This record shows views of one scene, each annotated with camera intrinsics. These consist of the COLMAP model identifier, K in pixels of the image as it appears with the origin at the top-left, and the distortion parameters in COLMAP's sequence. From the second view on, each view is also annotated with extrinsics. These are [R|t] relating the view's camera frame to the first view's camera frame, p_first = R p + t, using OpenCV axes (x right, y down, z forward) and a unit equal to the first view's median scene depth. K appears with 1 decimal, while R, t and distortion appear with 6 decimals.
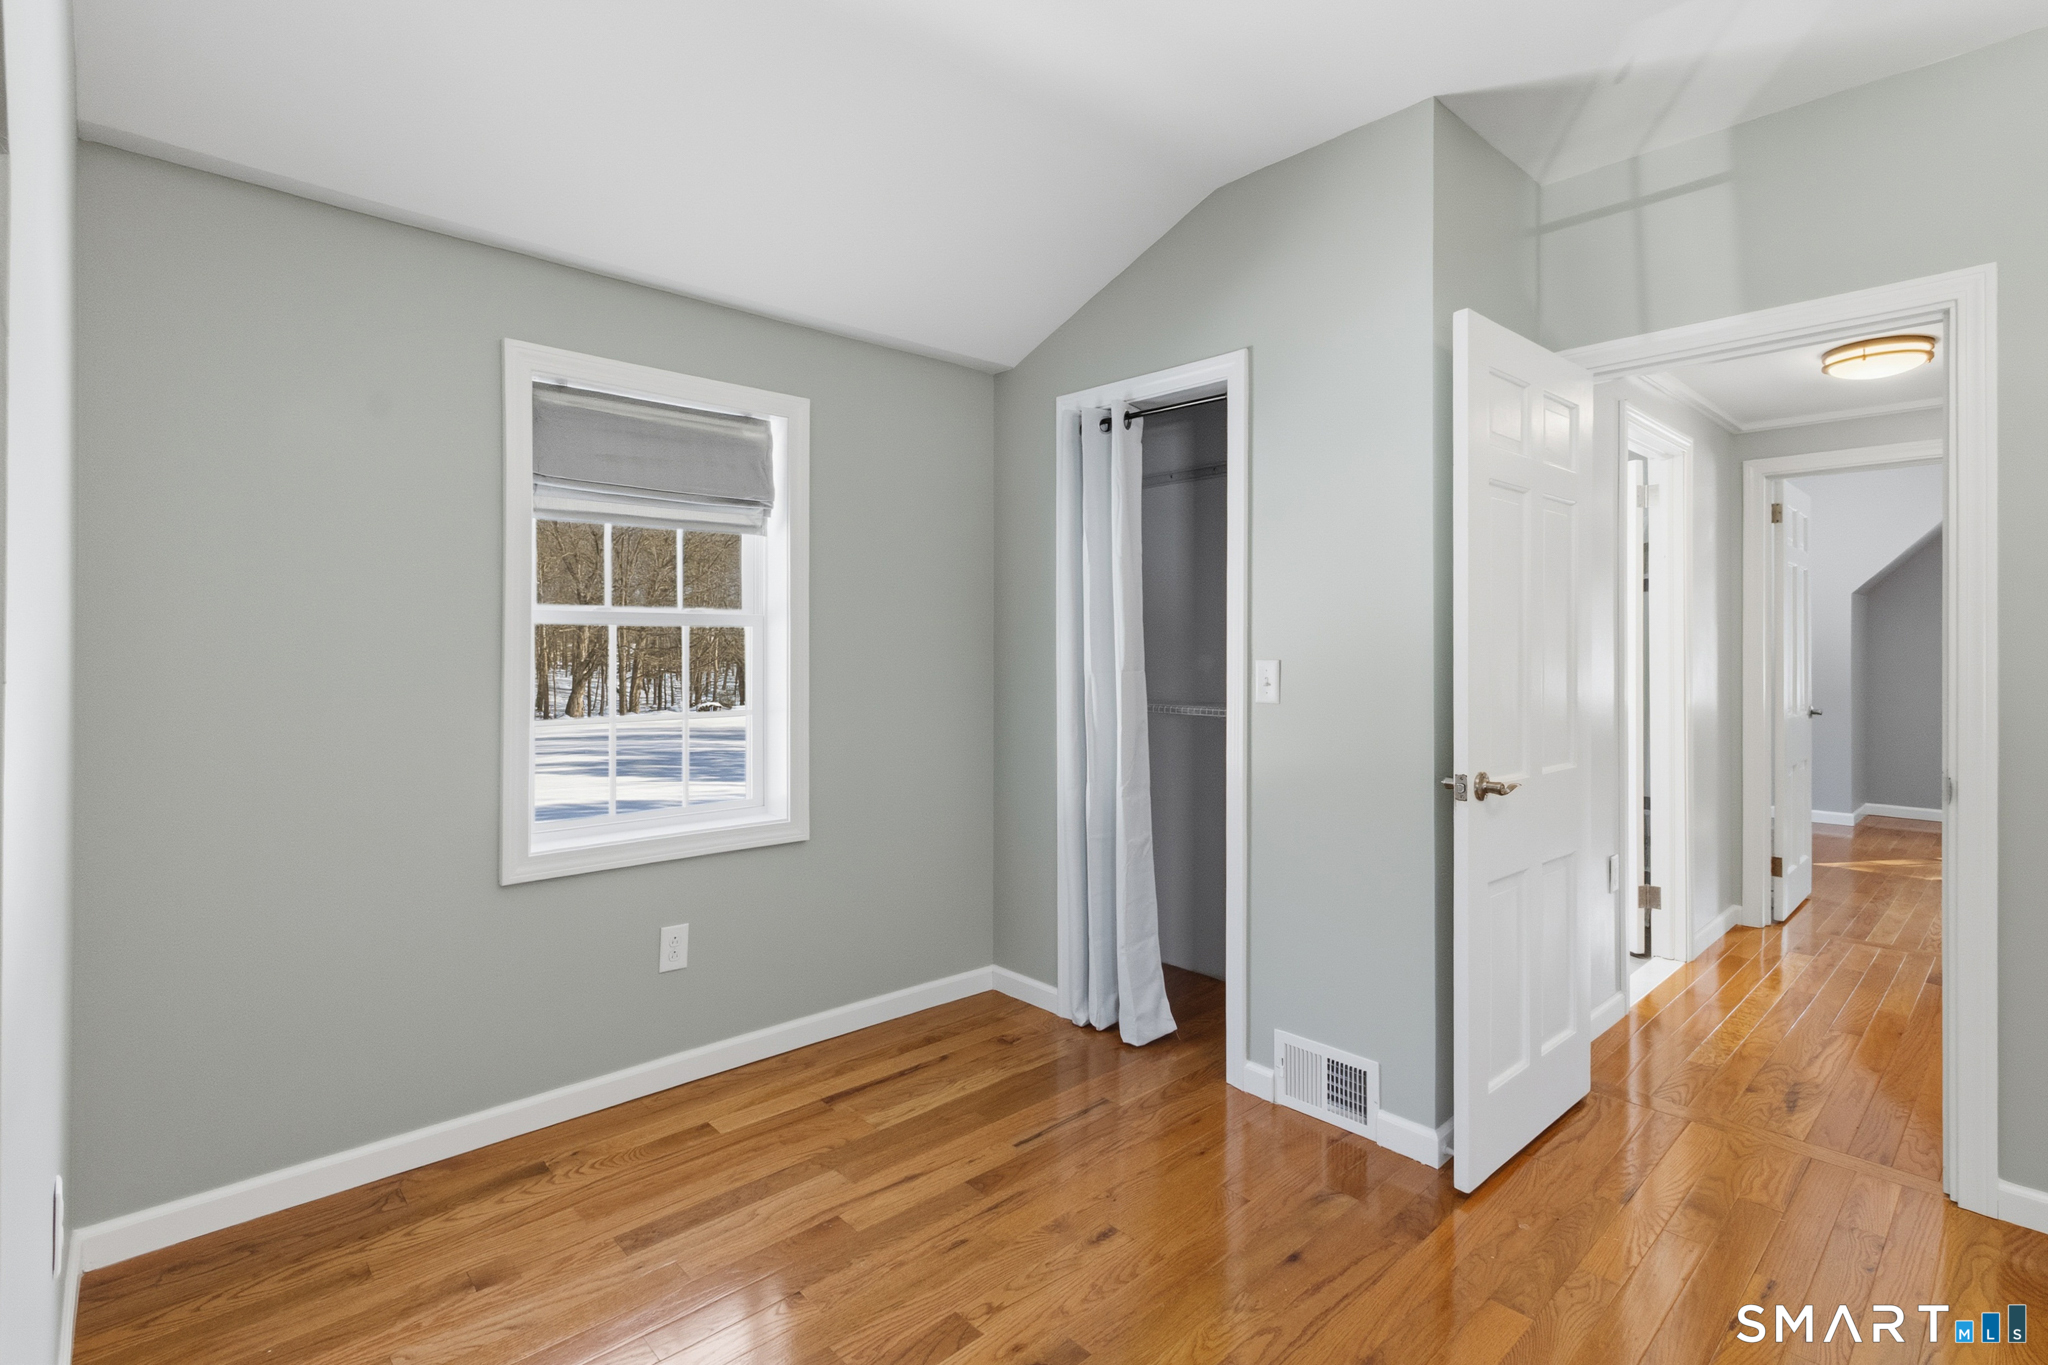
lens RADIAL K [[980.3, 0, 1024.1], [0, 980.3, 650.0], [0, 0, 1]] dist [-0.005180, -0.000517]
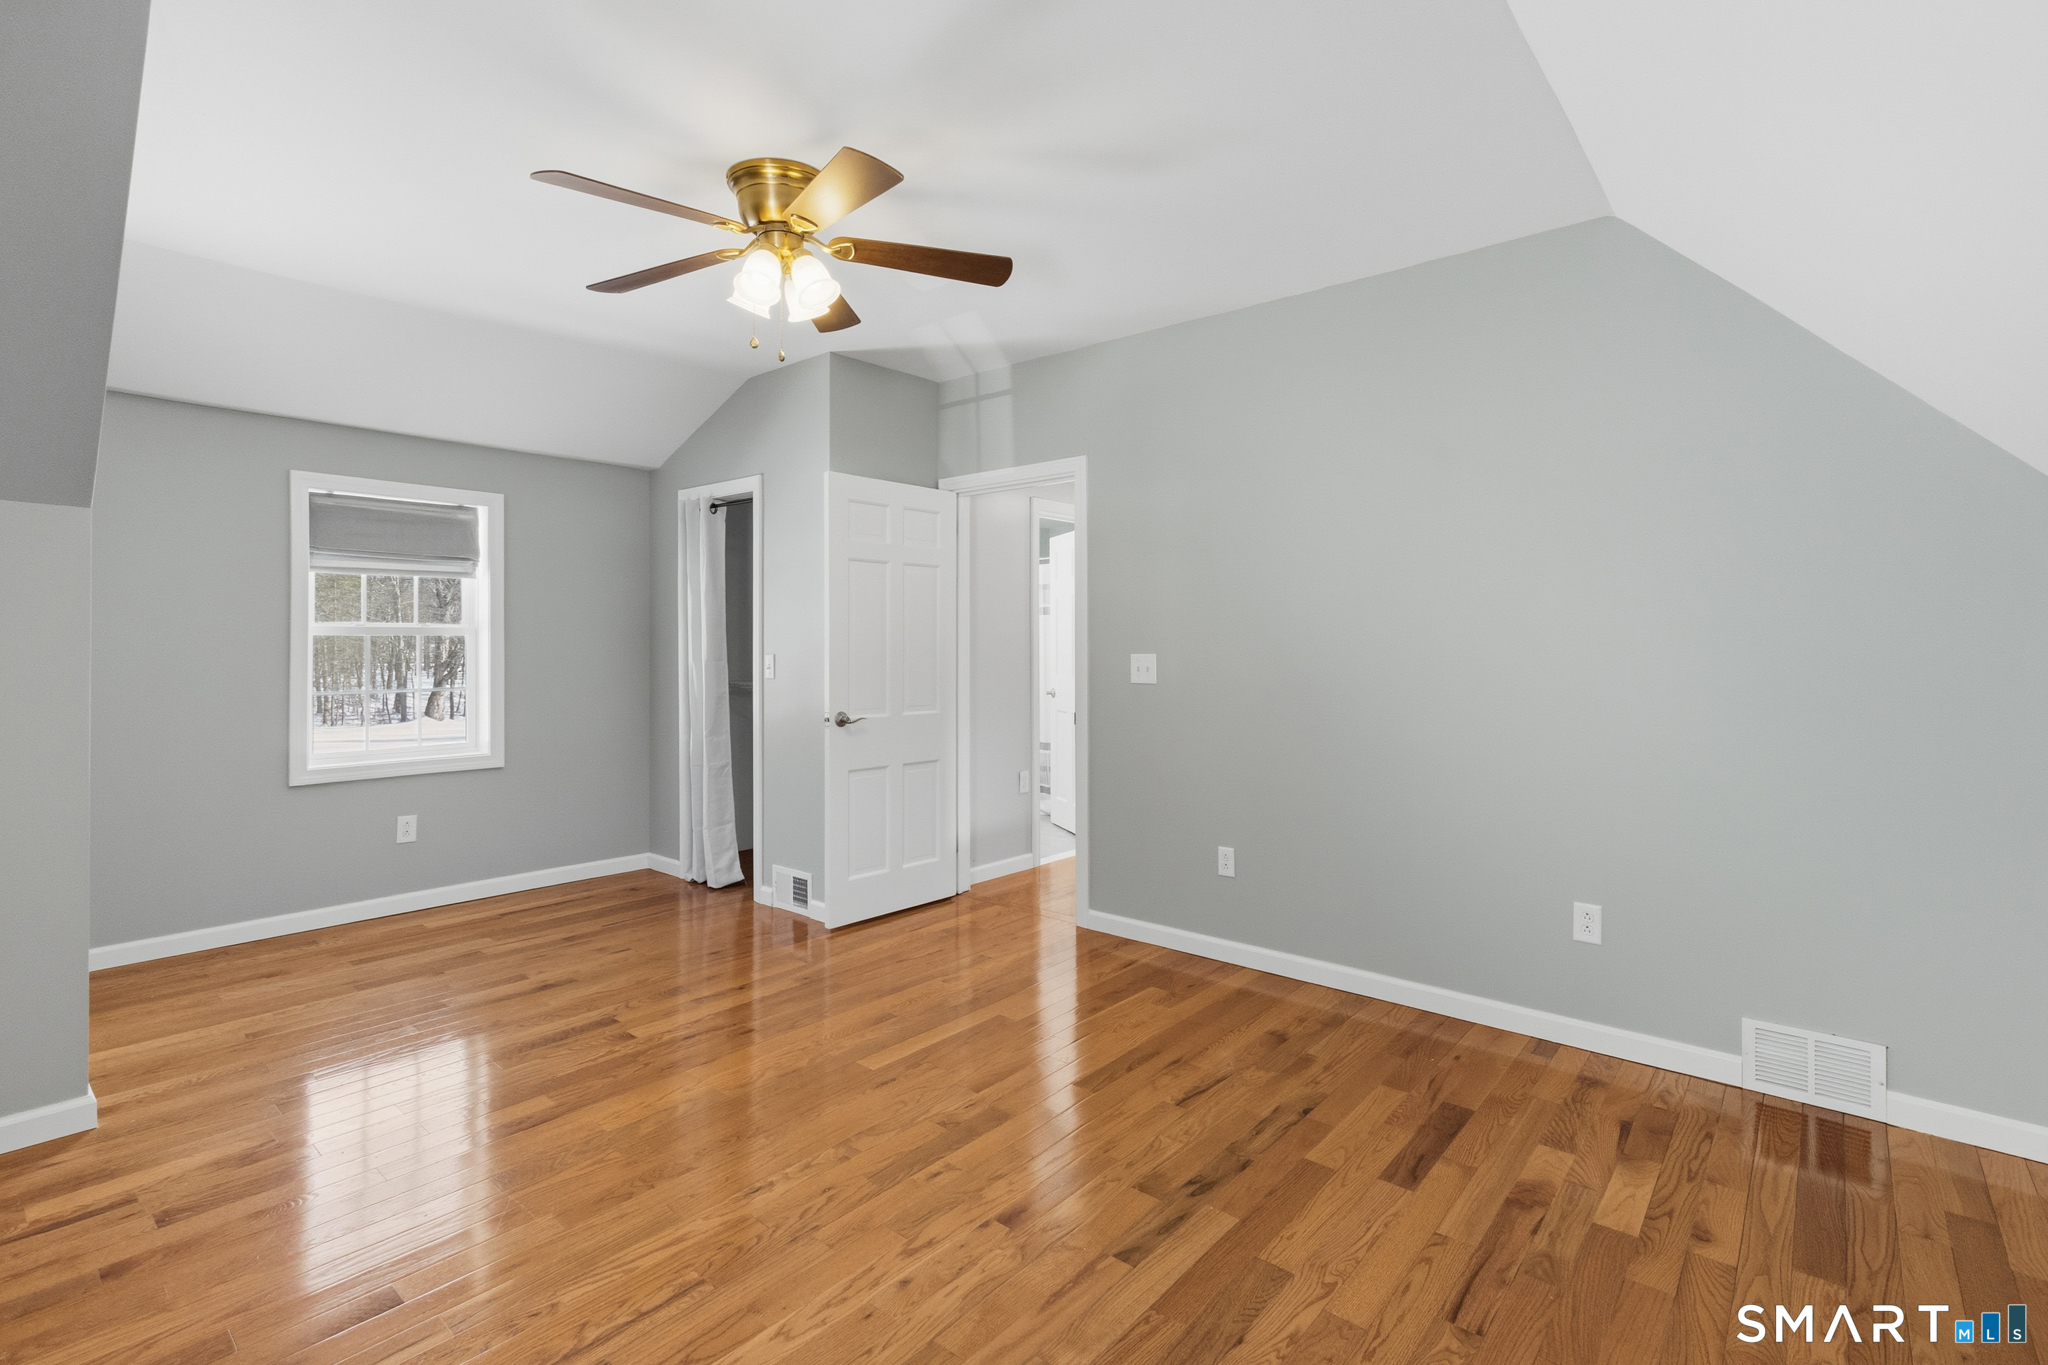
lens RADIAL K [[959.8, 0, 1031.8], [0, 959.8, 644.2], [0, 0, 1]] dist [0.001639, -0.000082]
pose [[0.992588, -0.003186, 0.121488, 0.459996], [0.003767, 0.999983, -0.004555, 0.001855], [-0.121472, 0.004979, 0.992582, -0.690137]]
